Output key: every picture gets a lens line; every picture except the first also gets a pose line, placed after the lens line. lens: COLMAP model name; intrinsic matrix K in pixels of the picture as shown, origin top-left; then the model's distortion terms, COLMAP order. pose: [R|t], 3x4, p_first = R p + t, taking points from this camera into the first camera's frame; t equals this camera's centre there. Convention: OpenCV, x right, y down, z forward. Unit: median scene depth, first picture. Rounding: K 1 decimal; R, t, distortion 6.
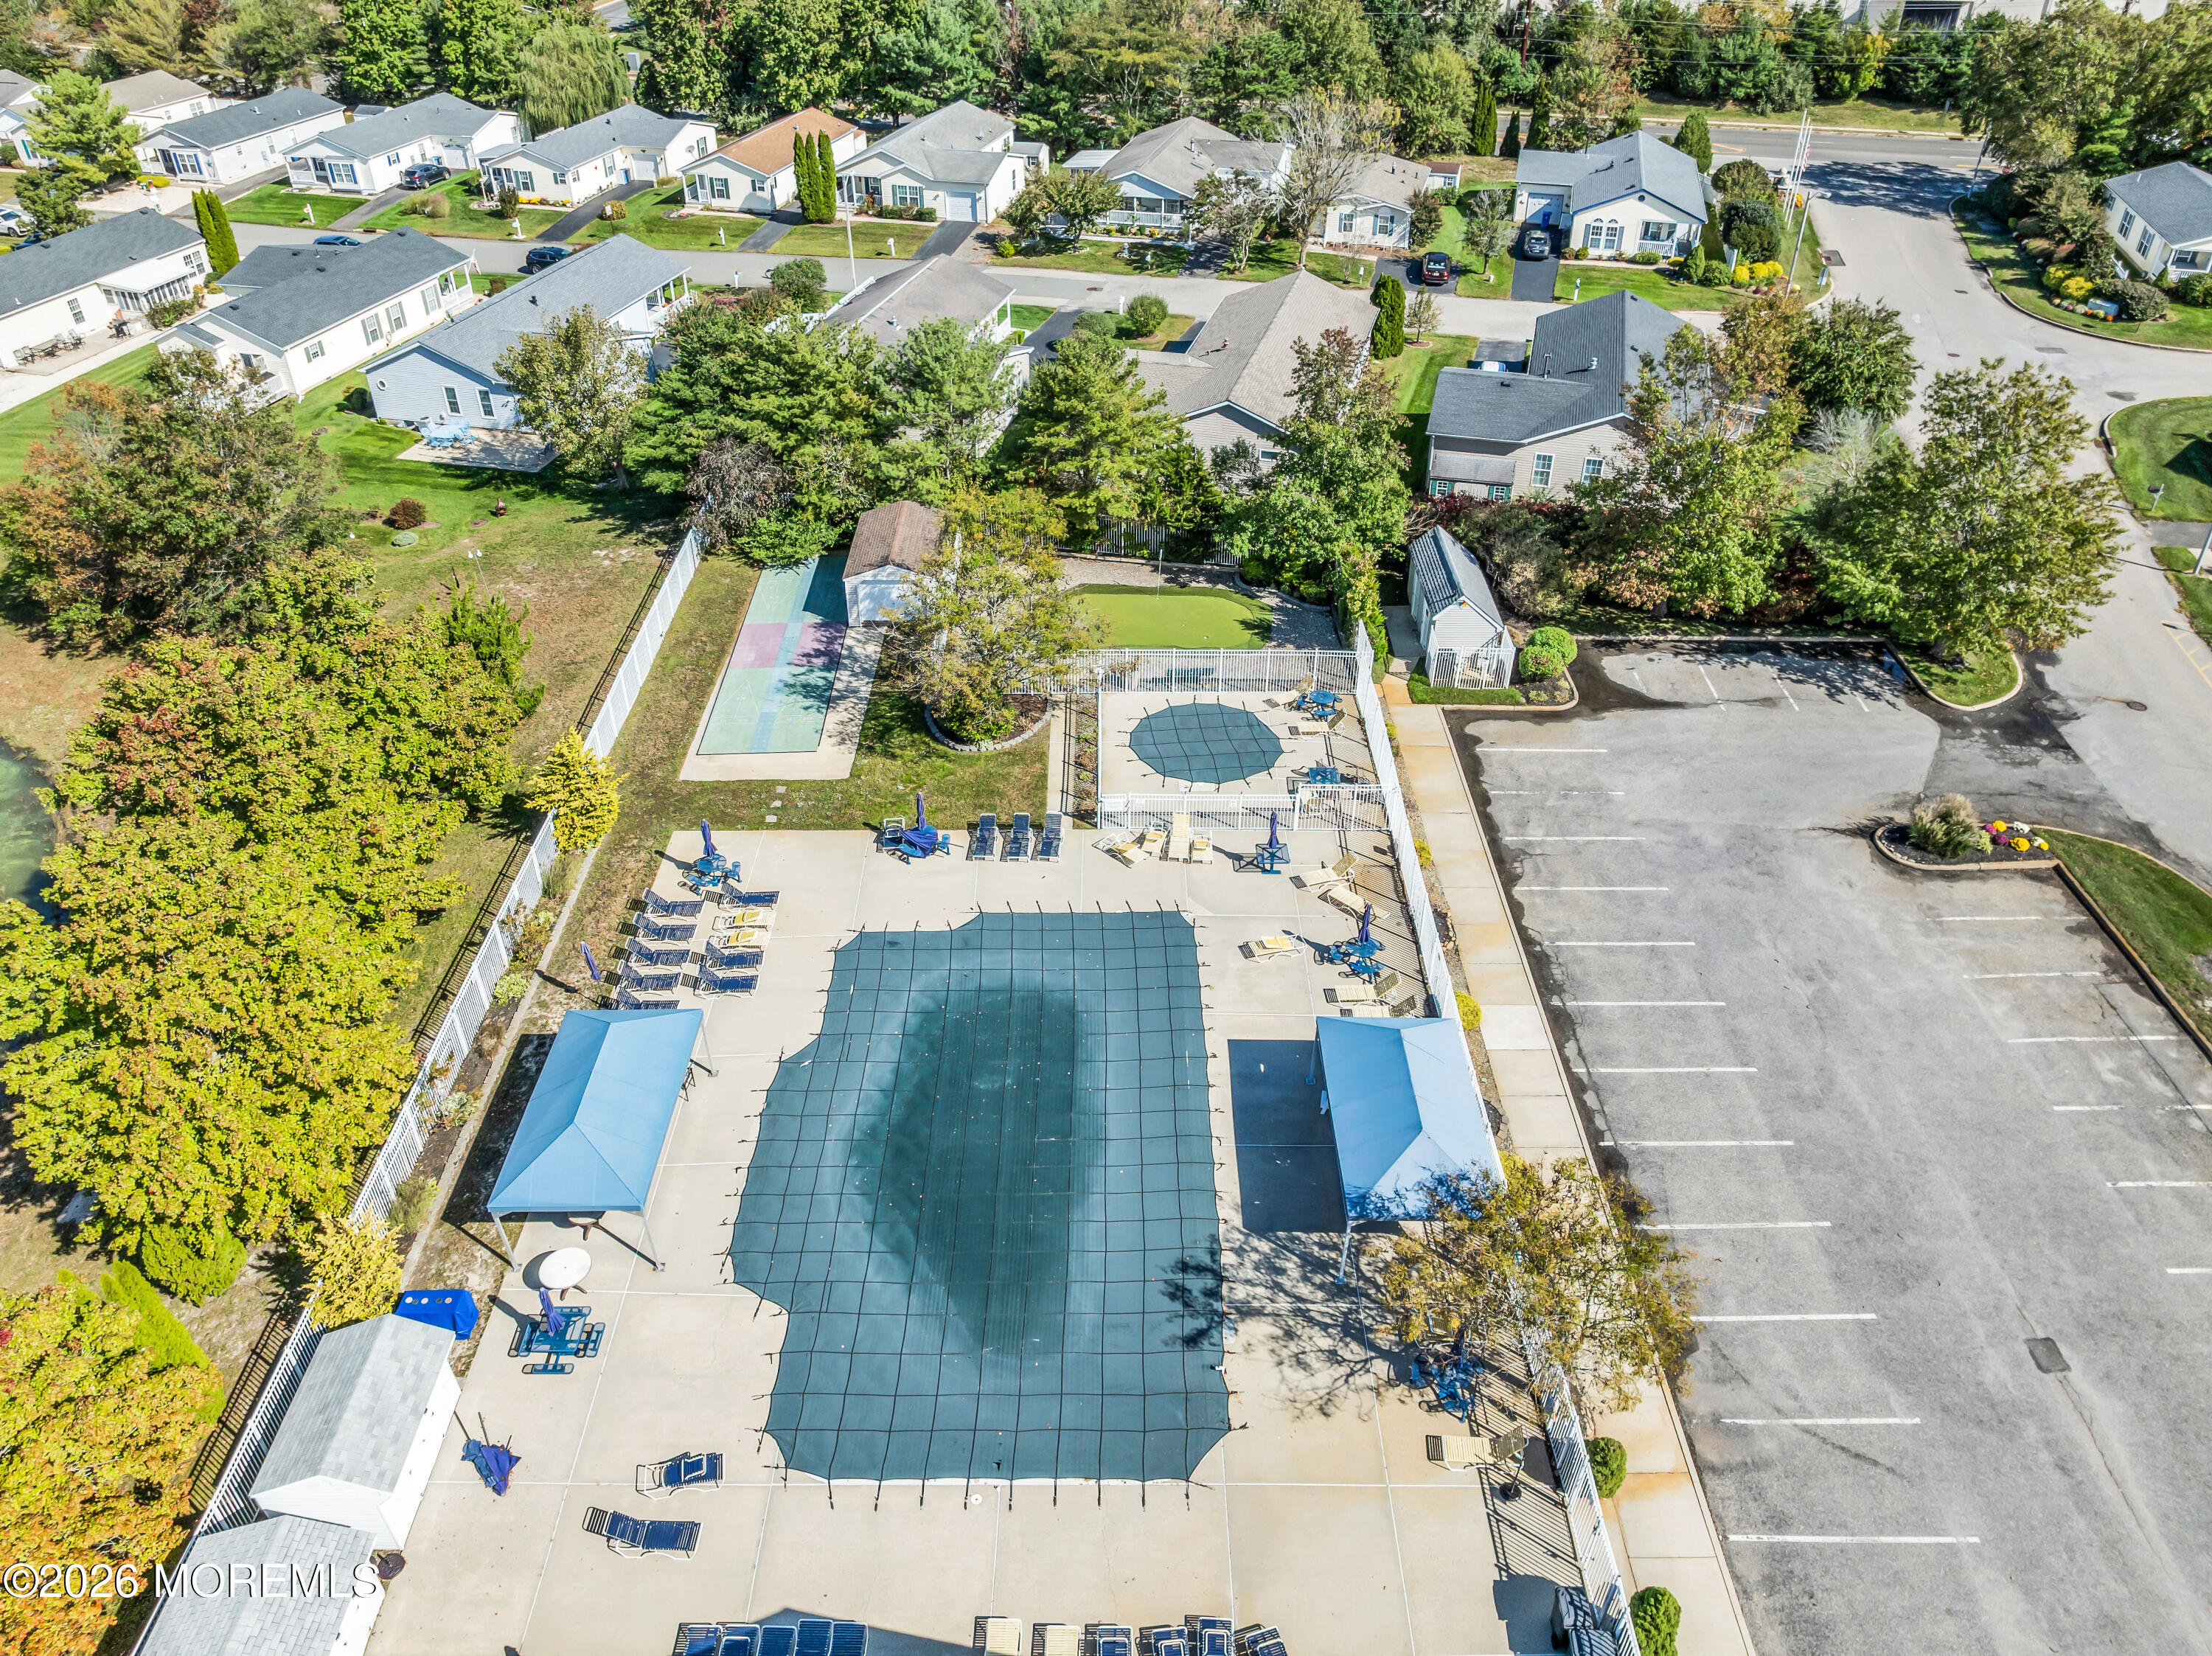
lens RADIAL K [[1563.2, 0, 1106.0], [0, 1563.2, 828.0], [0, 0, 1]] dist [-0.025509, -0.001590]
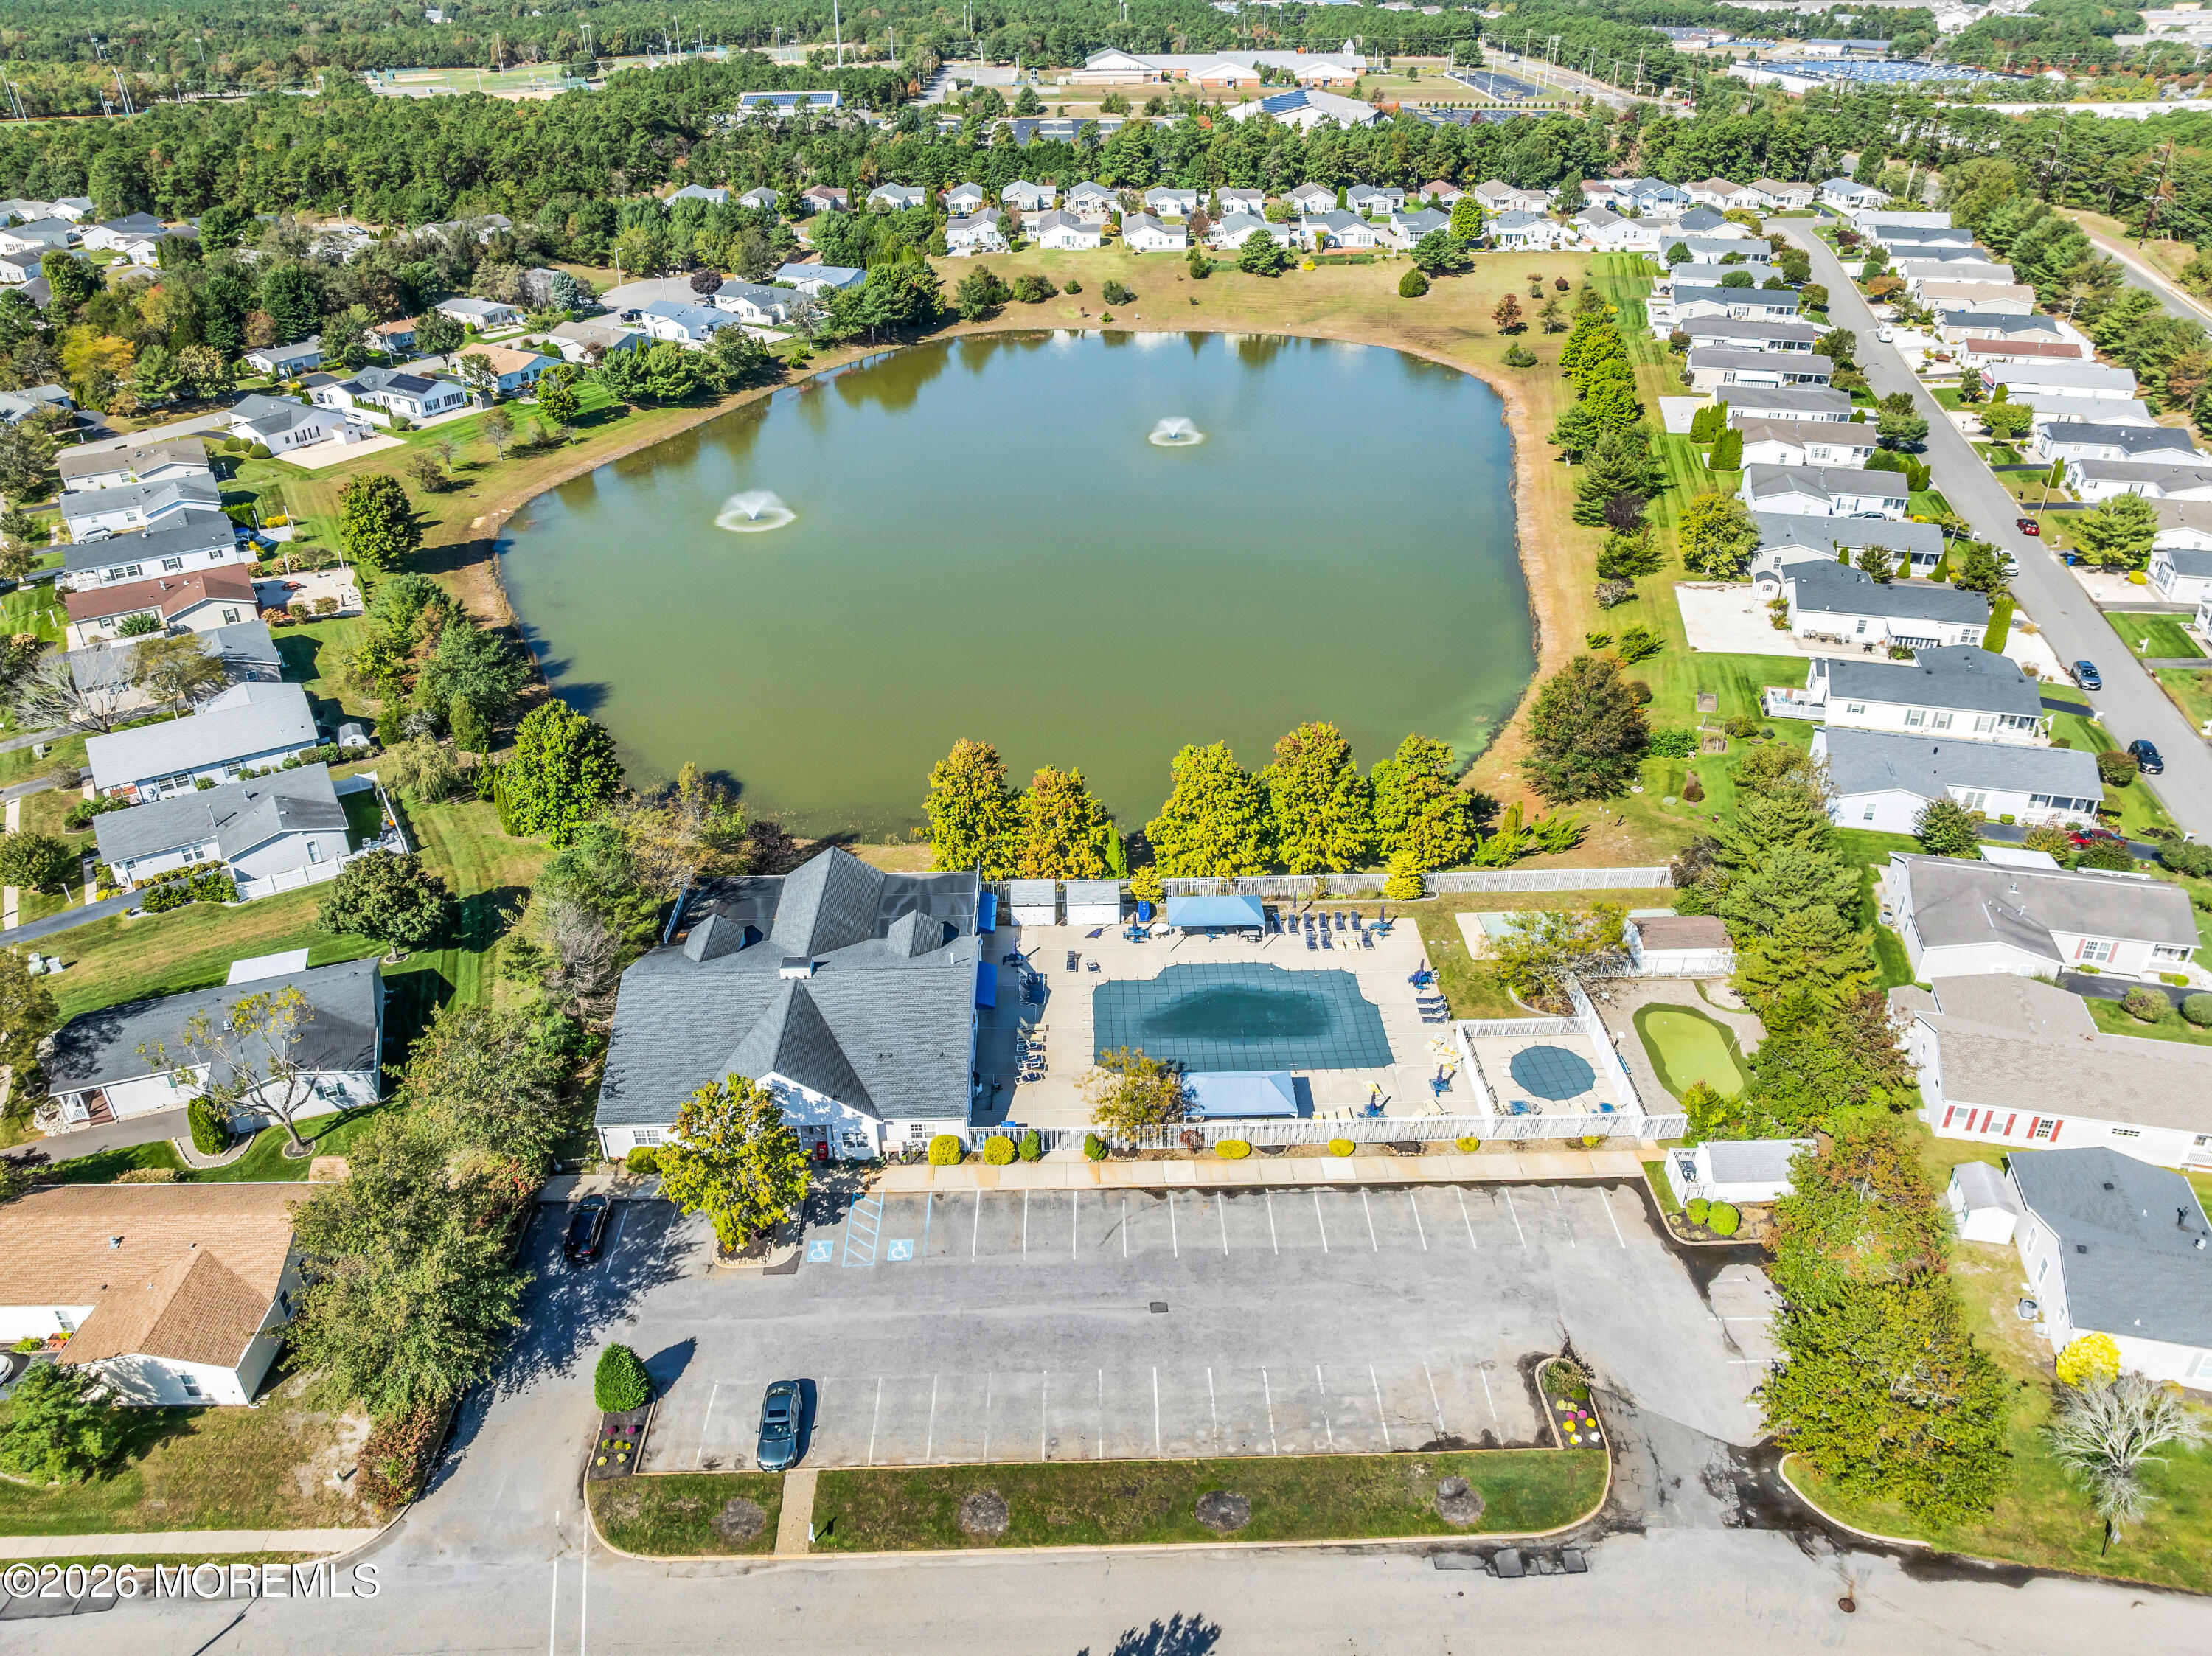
lens RADIAL K [[1543.4, 0, 1106.0], [0, 1543.4, 828.0], [0, 0, 1]] dist [-0.007832, -0.000790]
pose [[0.028848, 0.508590, -0.860525, 1.468966], [-0.582969, 0.707873, 0.398826, -0.678533], [0.811982, 0.490155, 0.316913, -0.084617]]
